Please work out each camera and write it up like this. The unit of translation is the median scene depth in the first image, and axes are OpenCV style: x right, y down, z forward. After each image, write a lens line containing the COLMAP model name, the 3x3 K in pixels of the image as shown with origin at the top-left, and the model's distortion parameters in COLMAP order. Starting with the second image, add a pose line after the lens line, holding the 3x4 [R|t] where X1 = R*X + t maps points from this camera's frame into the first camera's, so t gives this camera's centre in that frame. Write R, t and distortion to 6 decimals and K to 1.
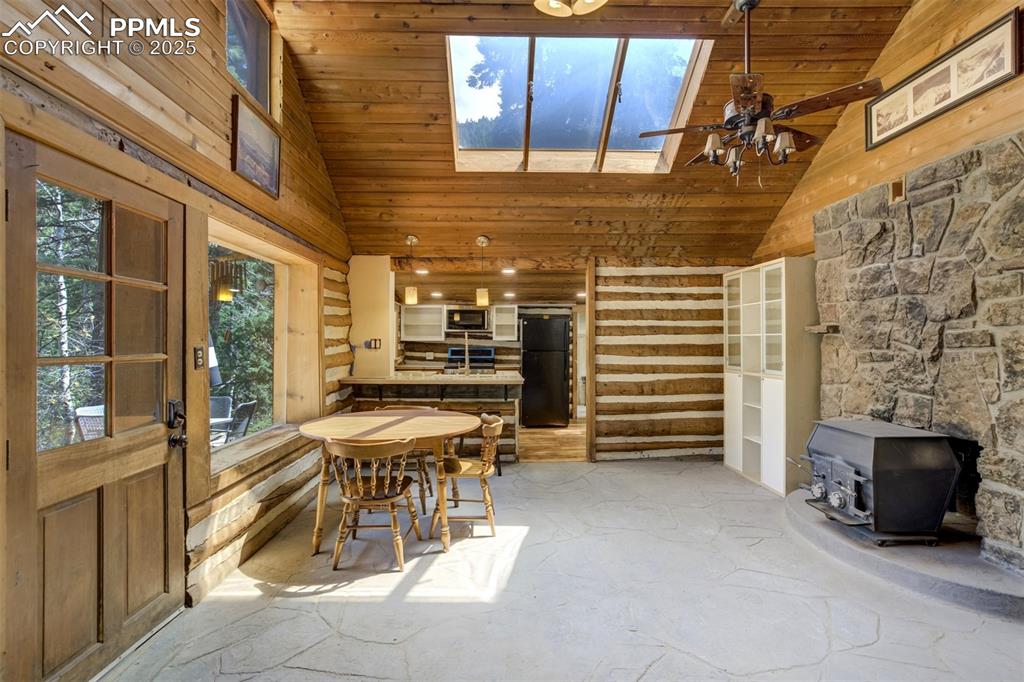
lens RADIAL K [[487.7, 0, 509.1], [0, 487.7, 342.6], [0, 0, 1]] dist [0.000213, 0.000026]
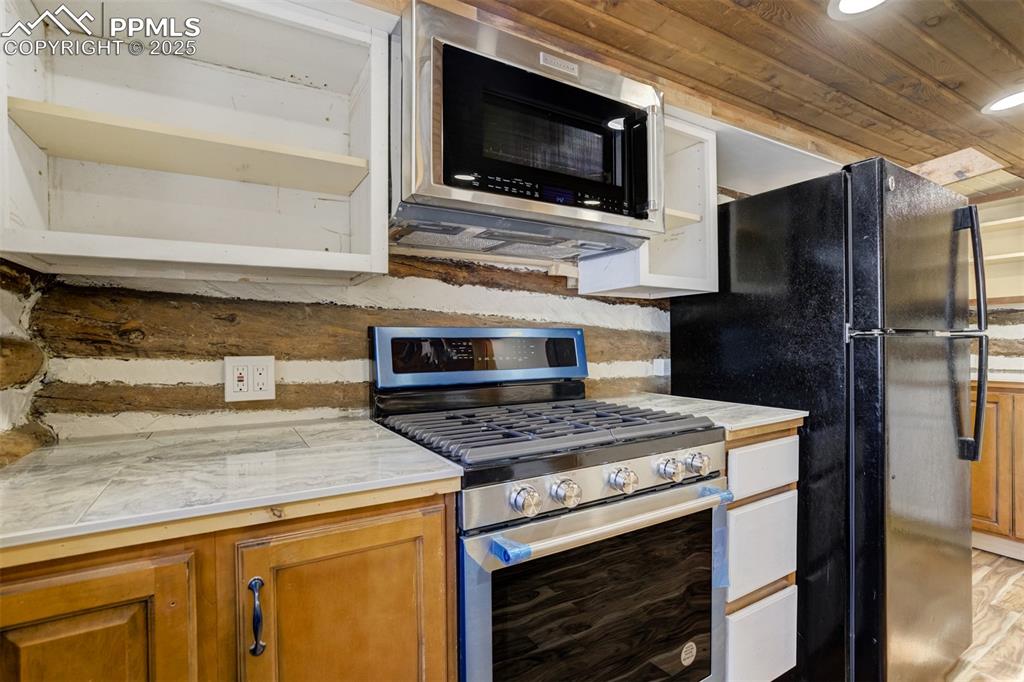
lens RADIAL K [[487.7, 0, 513.6], [0, 487.7, 341.3], [0, 0, 1]] dist [0.000213, 0.000026]
pose [[0.873087, -0.007264, 0.487511, -0.165351], [0.004480, 0.999966, 0.006878, 0.014379], [-0.487544, -0.003821, 0.873090, 0.817855]]
